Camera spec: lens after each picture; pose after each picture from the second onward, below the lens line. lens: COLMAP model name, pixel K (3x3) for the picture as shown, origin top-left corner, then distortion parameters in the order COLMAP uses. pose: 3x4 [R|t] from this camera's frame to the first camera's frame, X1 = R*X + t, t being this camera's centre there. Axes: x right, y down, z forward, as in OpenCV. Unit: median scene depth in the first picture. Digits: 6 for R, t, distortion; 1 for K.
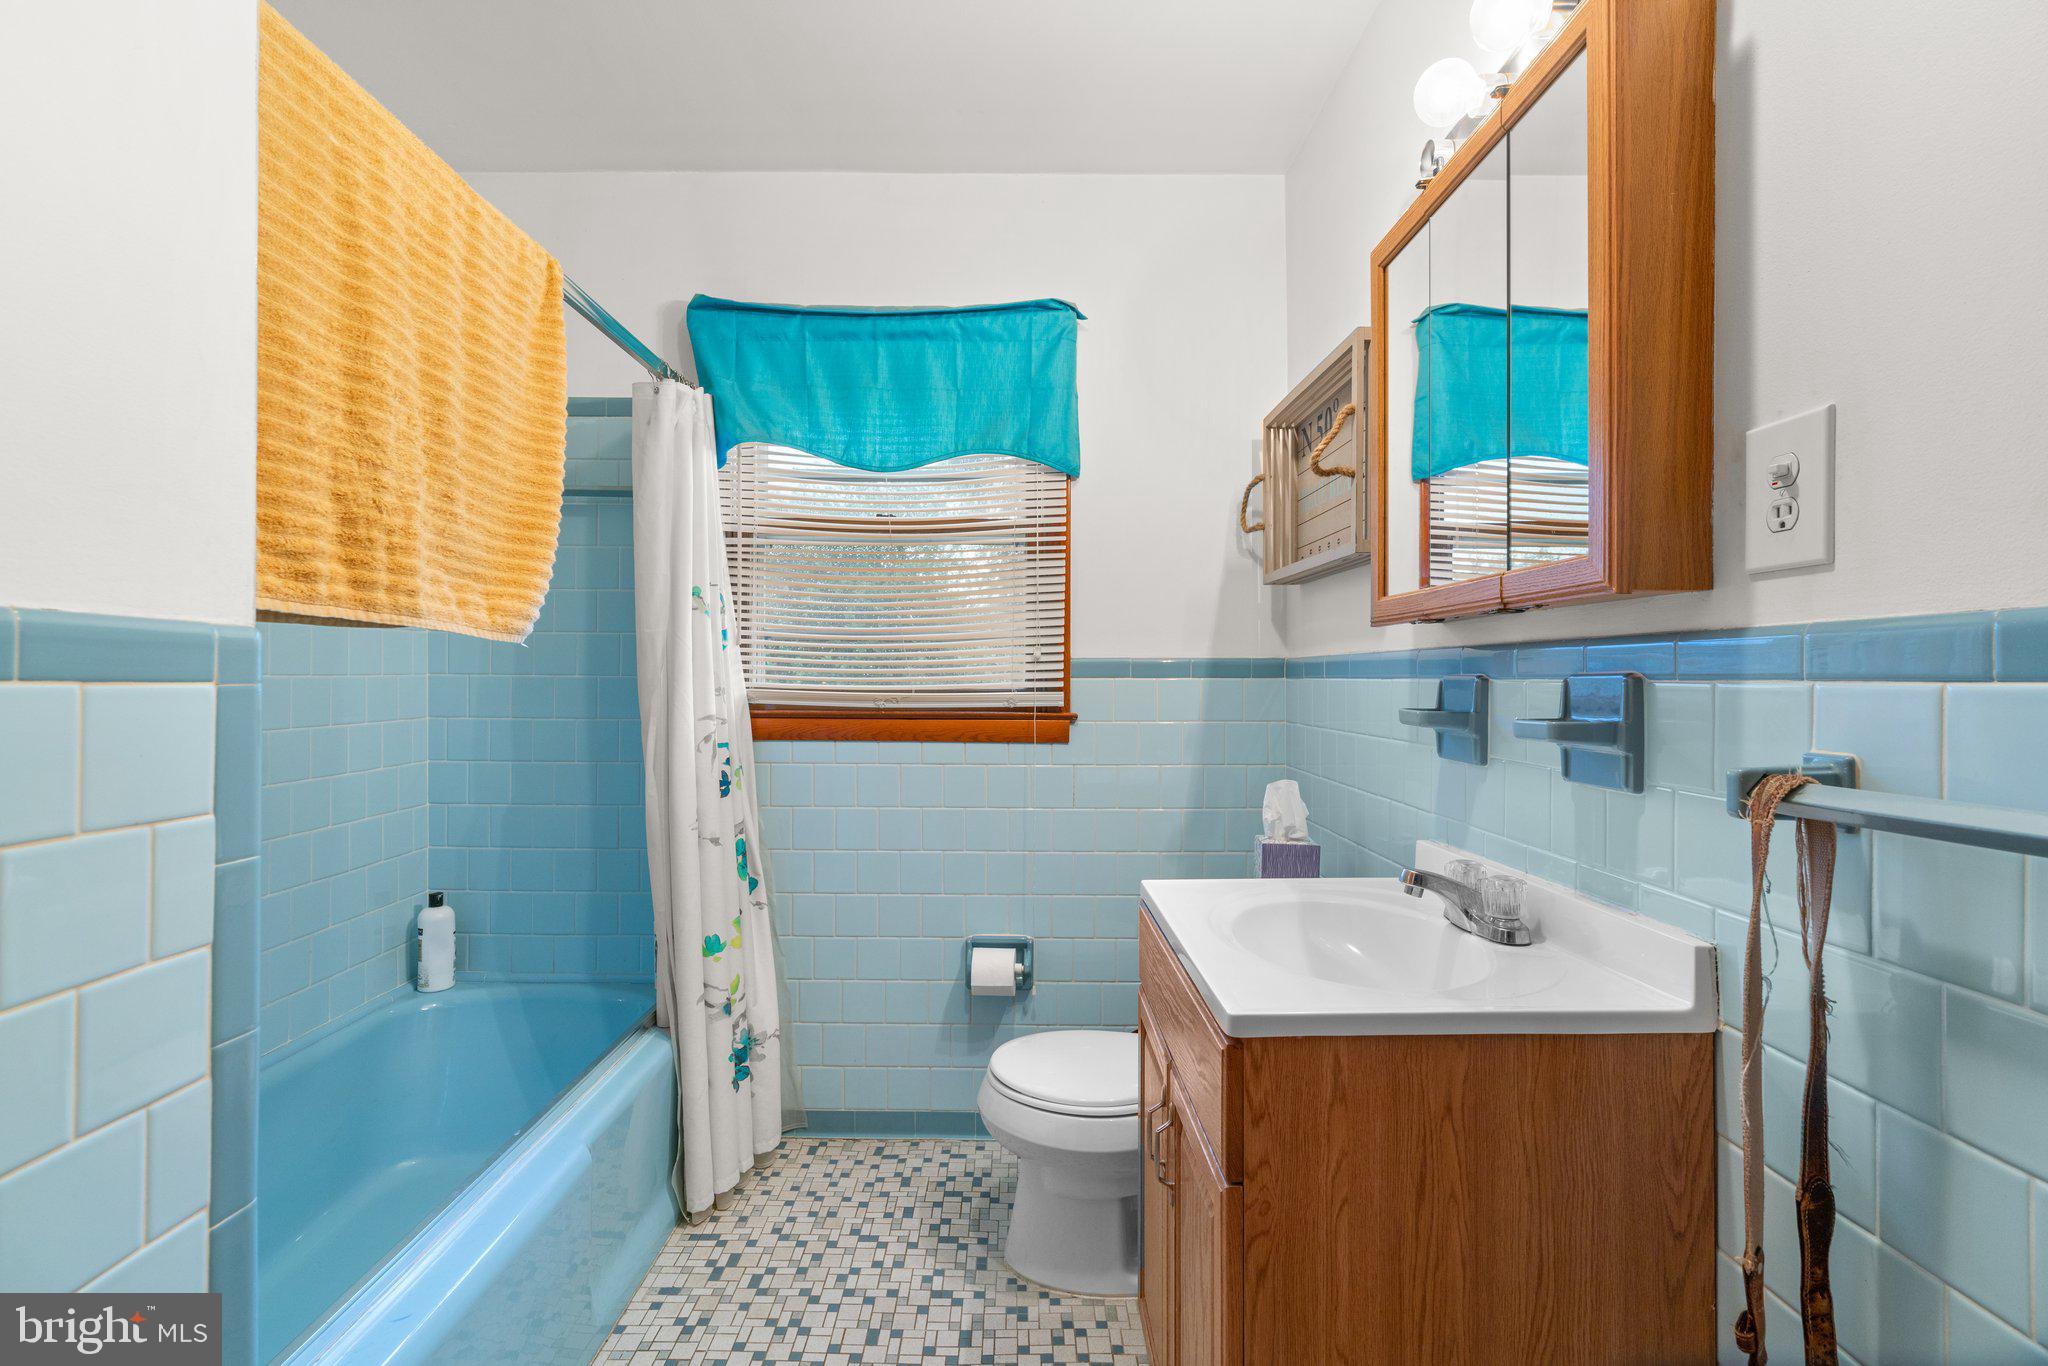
lens RADIAL K [[924.8, 0, 1012.4], [0, 924.8, 684.0], [0, 0, 1]] dist [-0.012695, 0.005877]
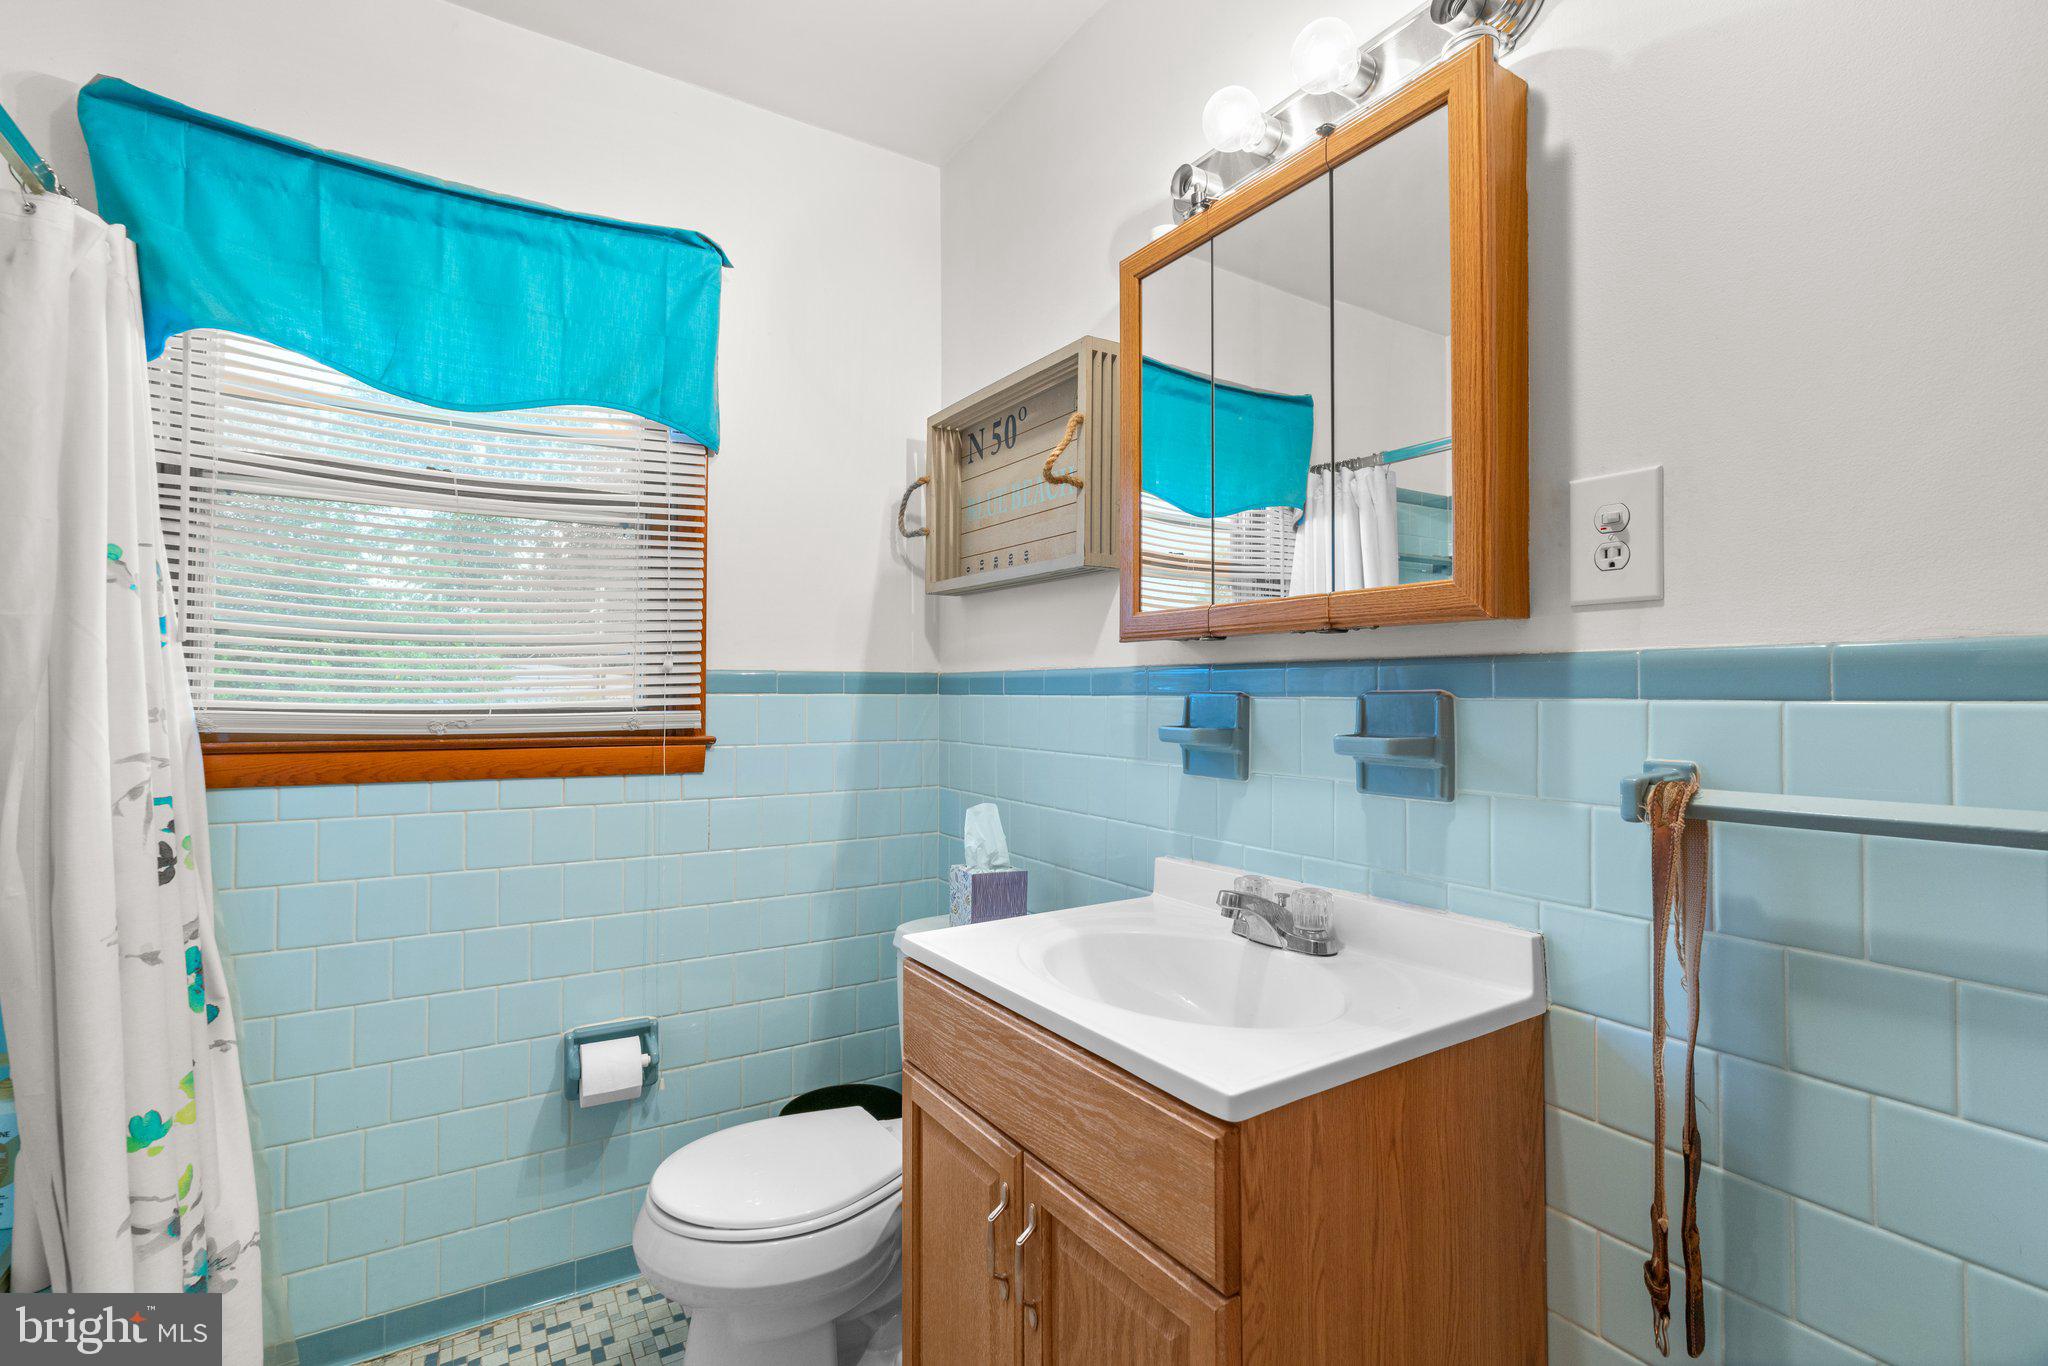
lens RADIAL K [[937.2, 0, 1021.9], [0, 937.2, 679.8], [0, 0, 1]] dist [-0.014754, 0.007139]
pose [[0.844556, 0.008430, 0.535401, -0.156574], [0.002048, 0.999818, -0.018973, -0.002601], [-0.535463, 0.017120, 0.844385, 0.151591]]
